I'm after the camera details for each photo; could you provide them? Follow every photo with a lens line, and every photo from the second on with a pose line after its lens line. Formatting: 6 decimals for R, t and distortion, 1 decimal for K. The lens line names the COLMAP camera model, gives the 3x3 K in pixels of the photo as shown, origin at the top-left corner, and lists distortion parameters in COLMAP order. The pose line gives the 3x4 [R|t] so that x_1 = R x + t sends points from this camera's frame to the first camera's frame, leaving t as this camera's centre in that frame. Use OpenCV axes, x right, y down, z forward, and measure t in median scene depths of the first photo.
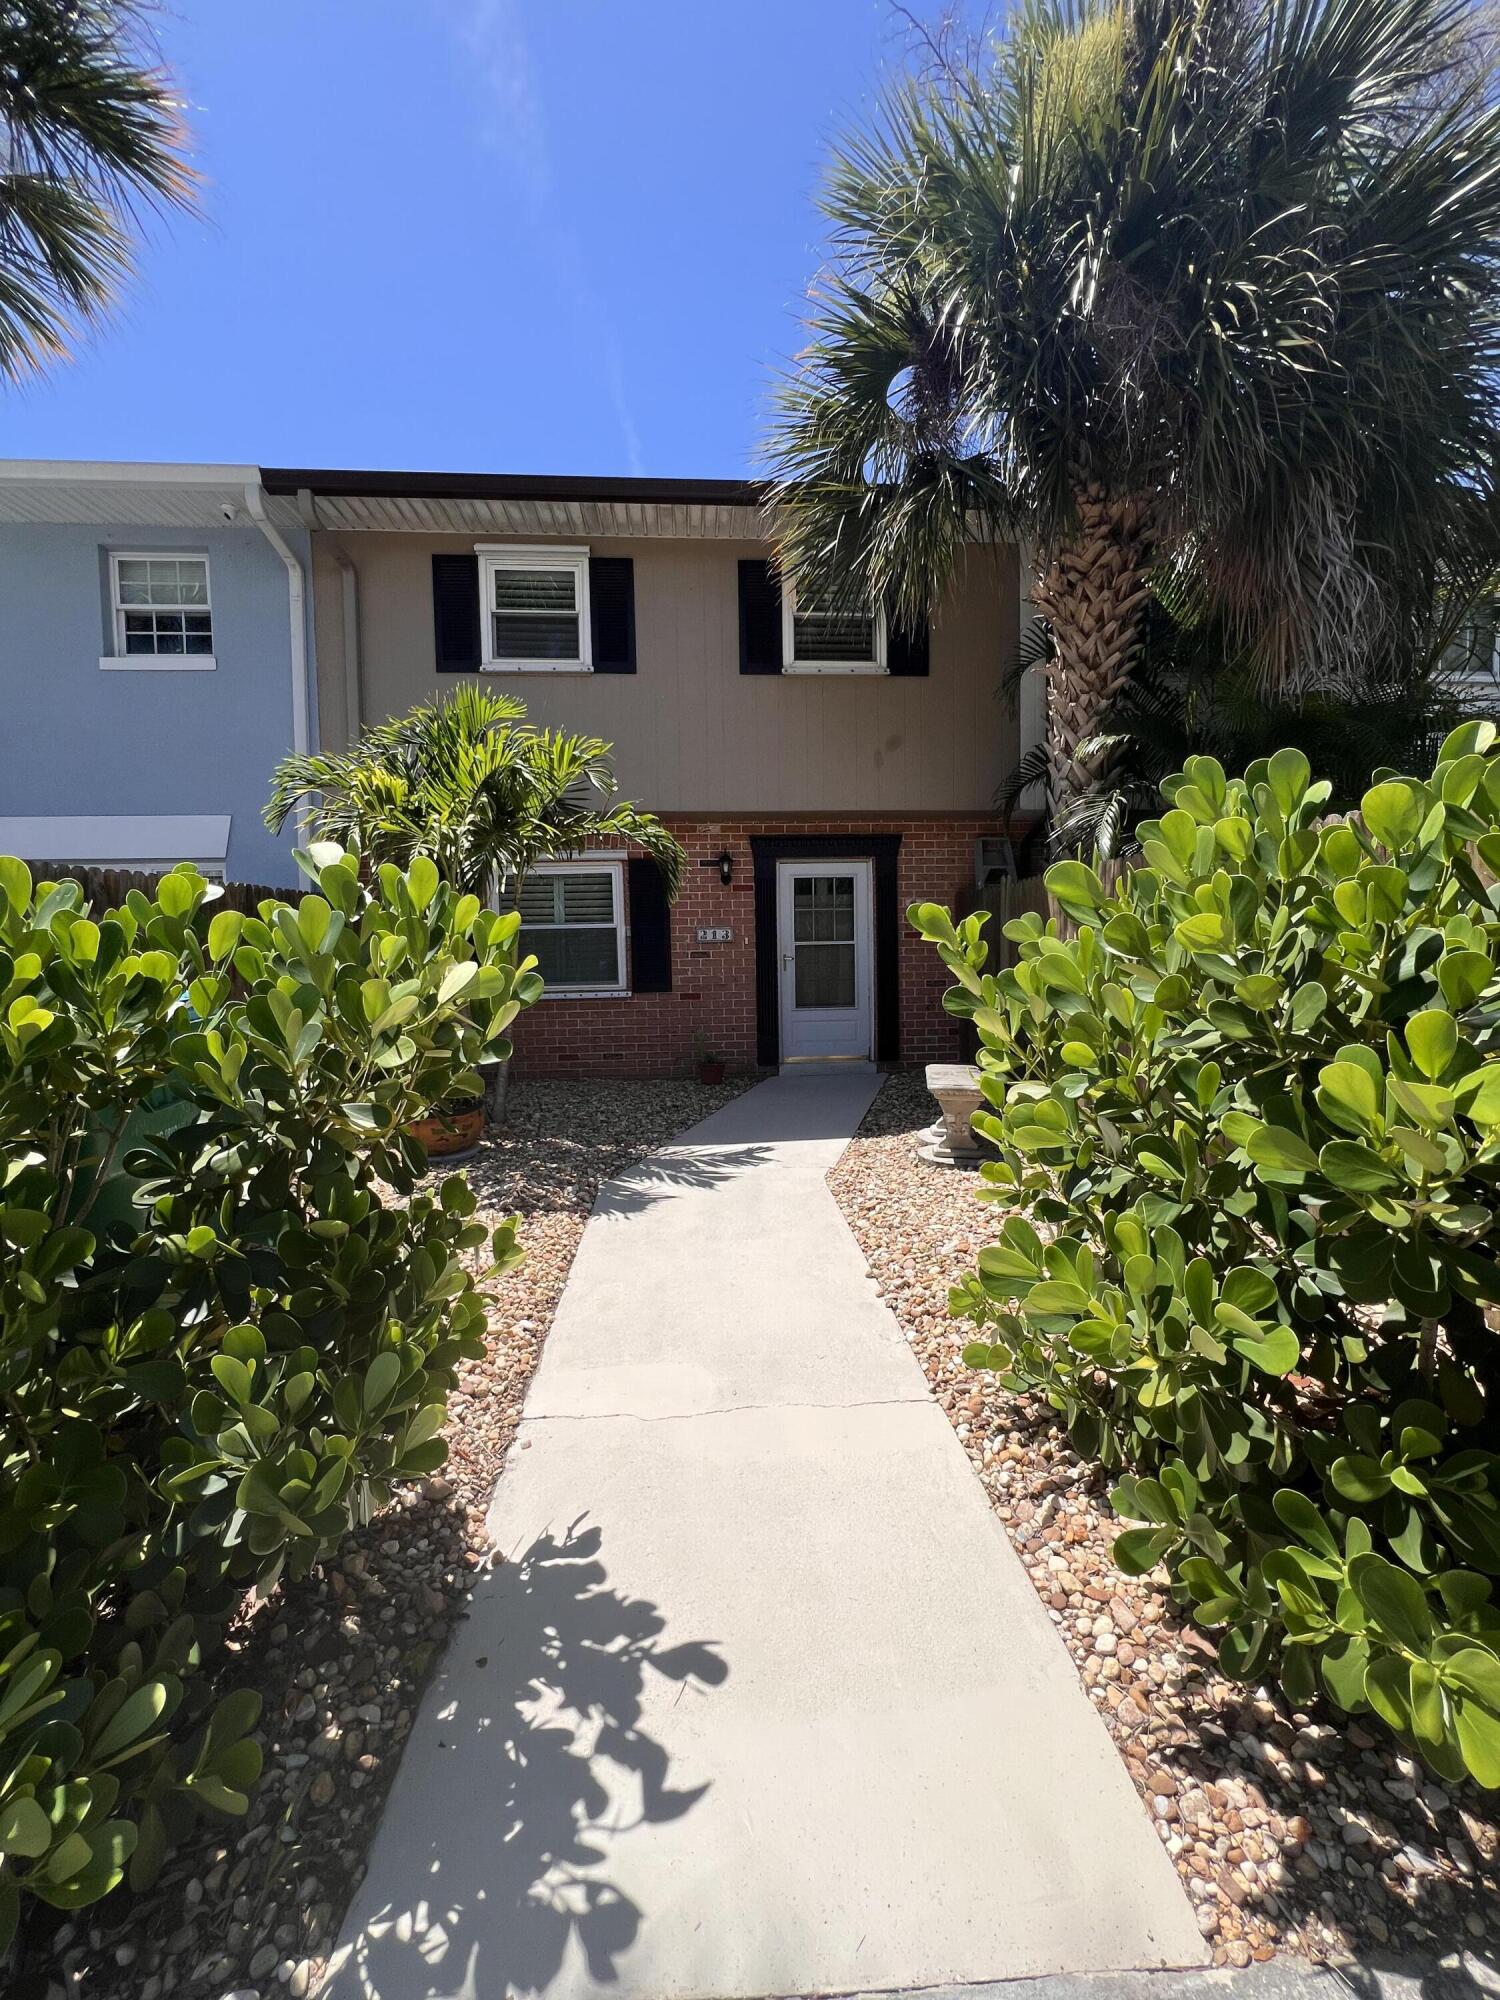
lens RADIAL K [[800.3, 0, 745.7], [0, 800.3, 993.0], [0, 0, 1]] dist [0.000354, 0.000887]
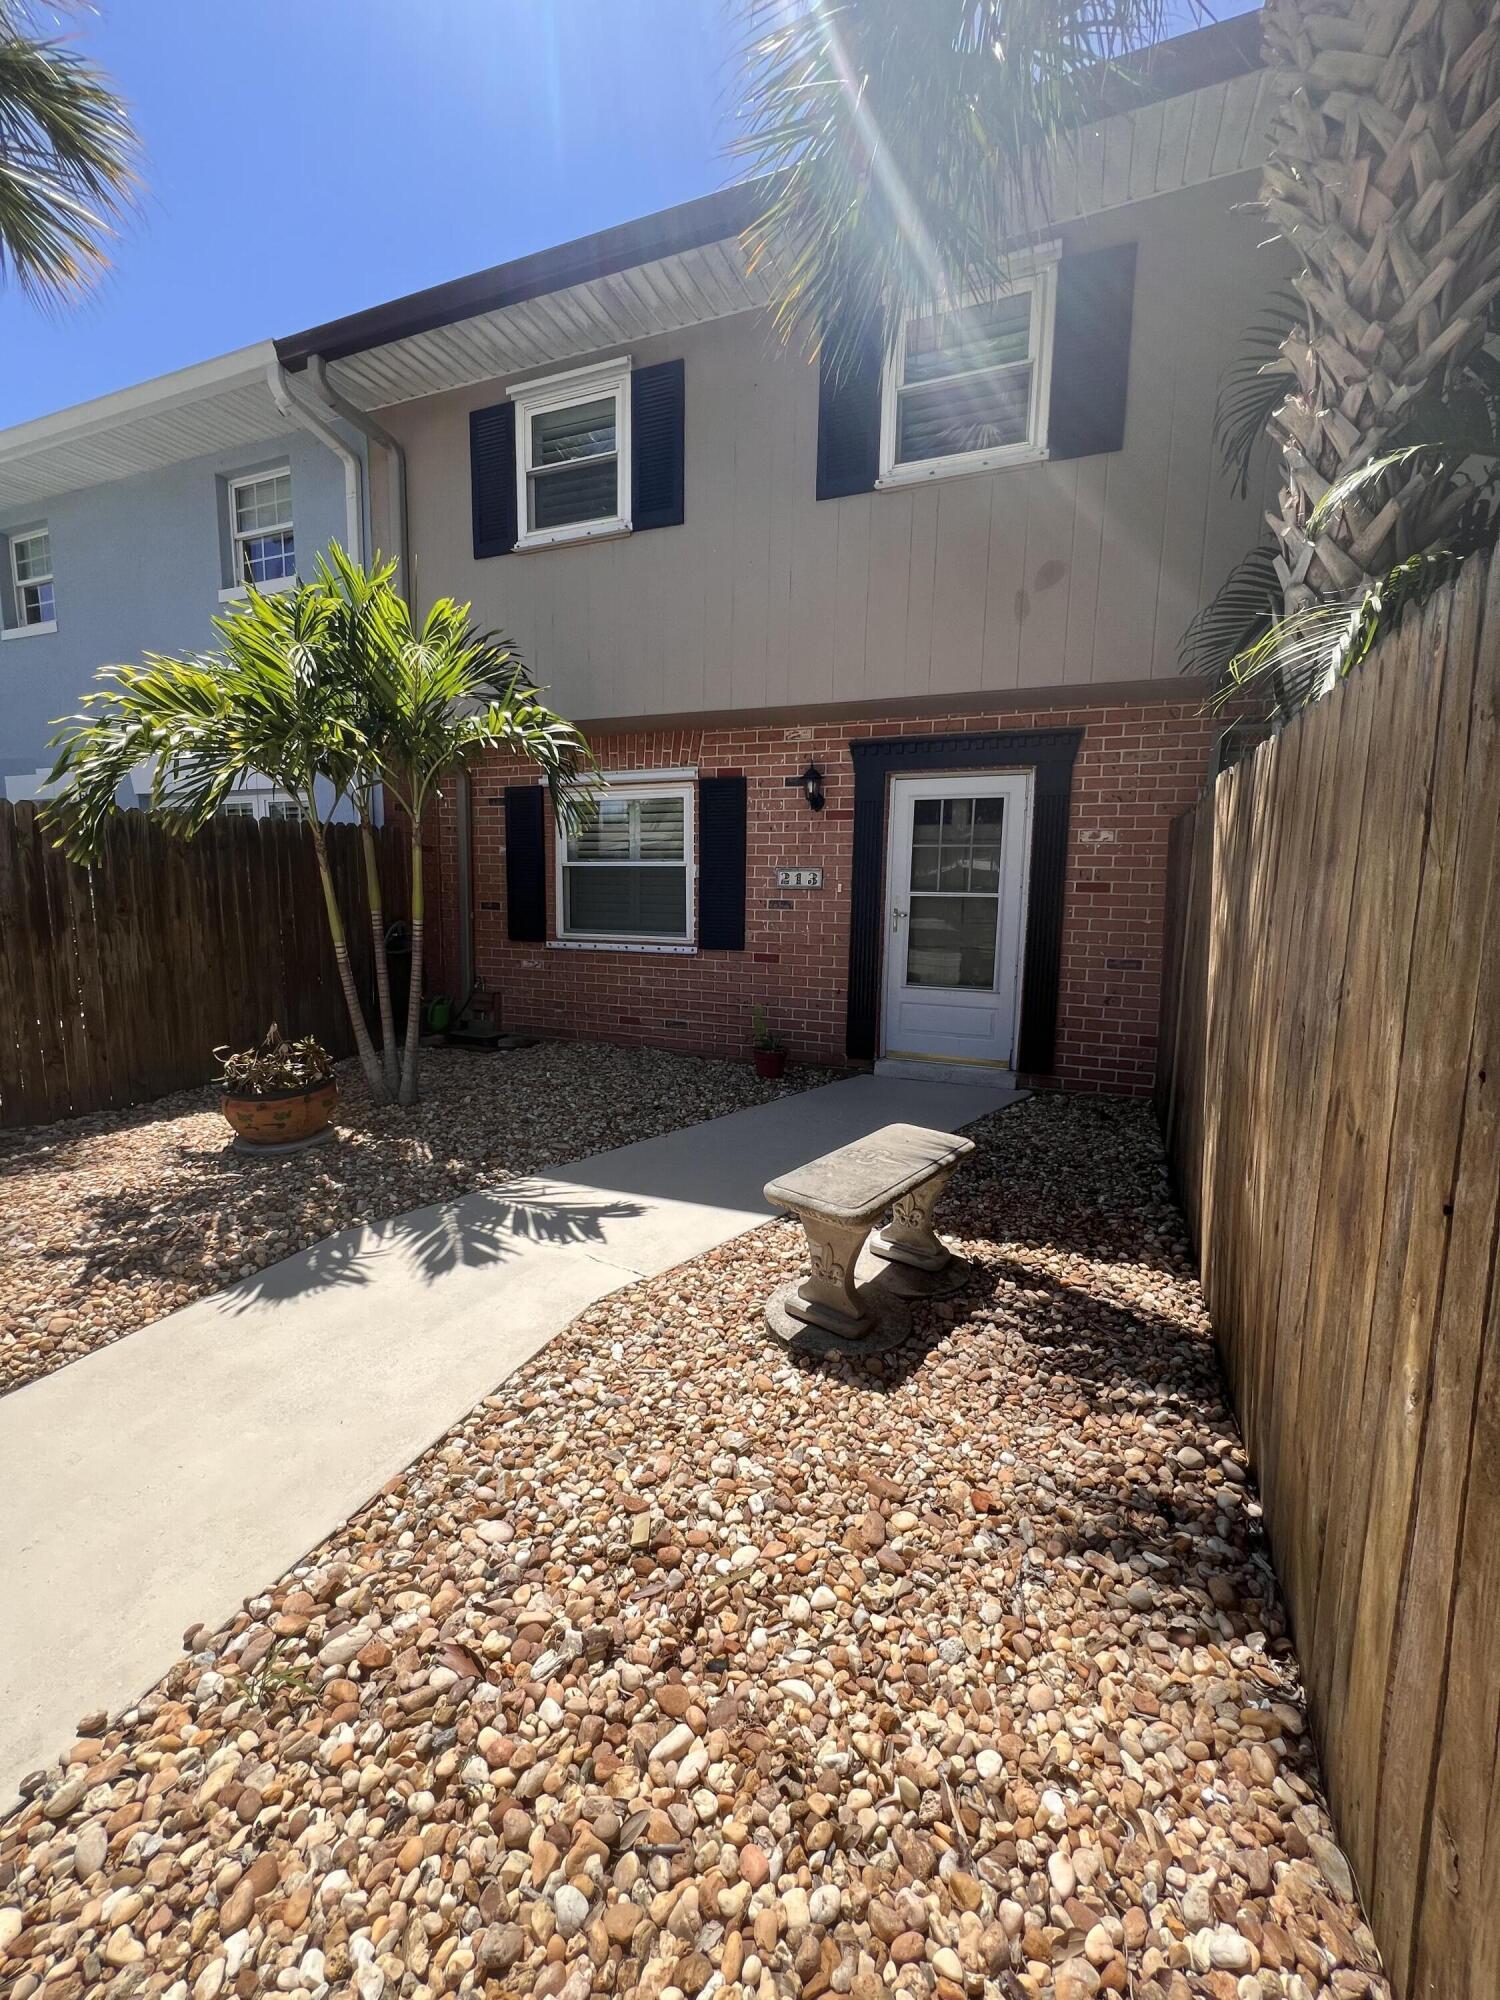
lens RADIAL K [[800.3, 0, 747.9], [0, 800.3, 991.3], [0, 0, 1]] dist [0.000354, 0.000887]
pose [[0.897587, 0.087648, -0.432037, 0.279427], [-0.052308, 0.994288, 0.093039, -0.039154], [0.437724, -0.060911, 0.897044, 0.334245]]
